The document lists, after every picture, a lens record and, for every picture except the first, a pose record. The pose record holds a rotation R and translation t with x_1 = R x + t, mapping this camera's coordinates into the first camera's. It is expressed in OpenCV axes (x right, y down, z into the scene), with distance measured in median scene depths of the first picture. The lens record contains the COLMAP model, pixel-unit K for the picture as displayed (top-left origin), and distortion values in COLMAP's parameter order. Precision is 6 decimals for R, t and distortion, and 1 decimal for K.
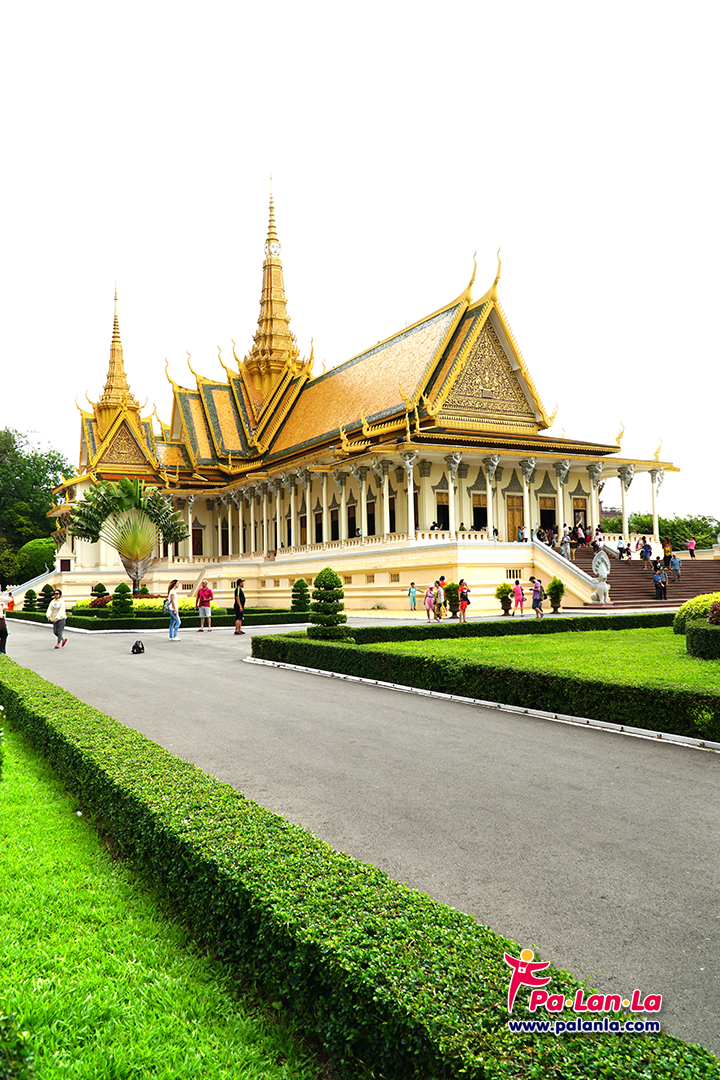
lens RADIAL K [[851.8, 0, 360.0], [0, 851.8, 540.0], [0, 0, 1]] dist [-0.006032, -0.001228]
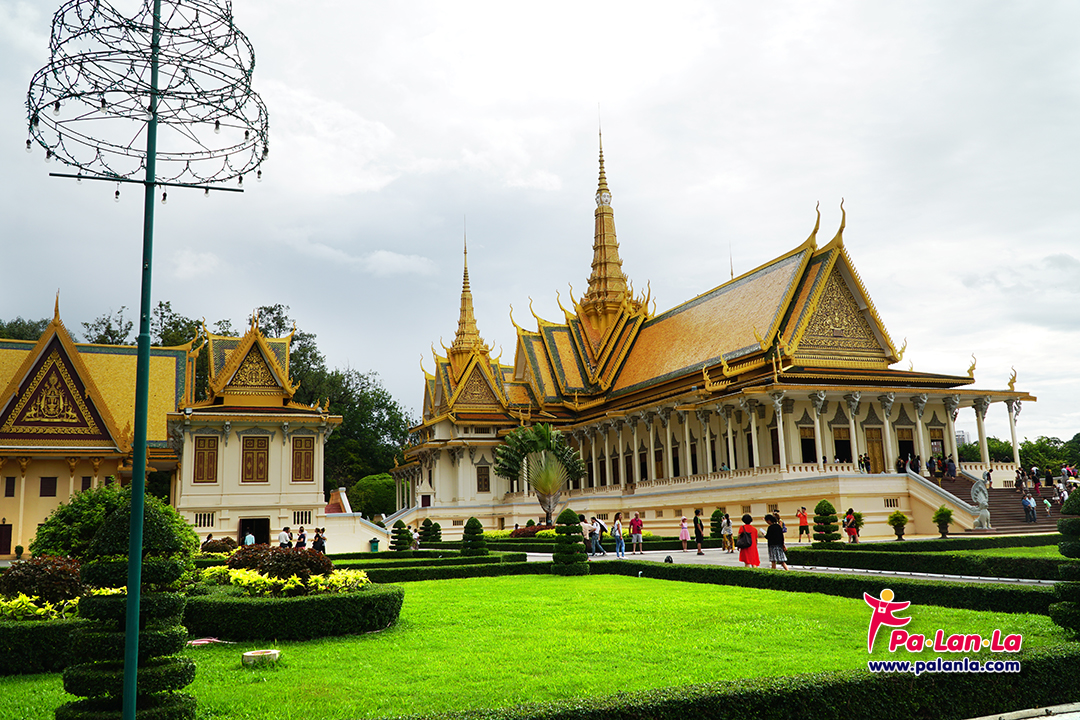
lens RADIAL K [[894.2, 0, 540.0], [0, 894.2, 360.0], [0, 0, 1]] dist [0.010224, 0.001770]
pose [[0.992233, -0.032941, -0.119954, -0.084930], [0.018078, 0.992248, -0.122952, -0.006180], [0.123074, 0.119829, 0.985136, -0.143603]]
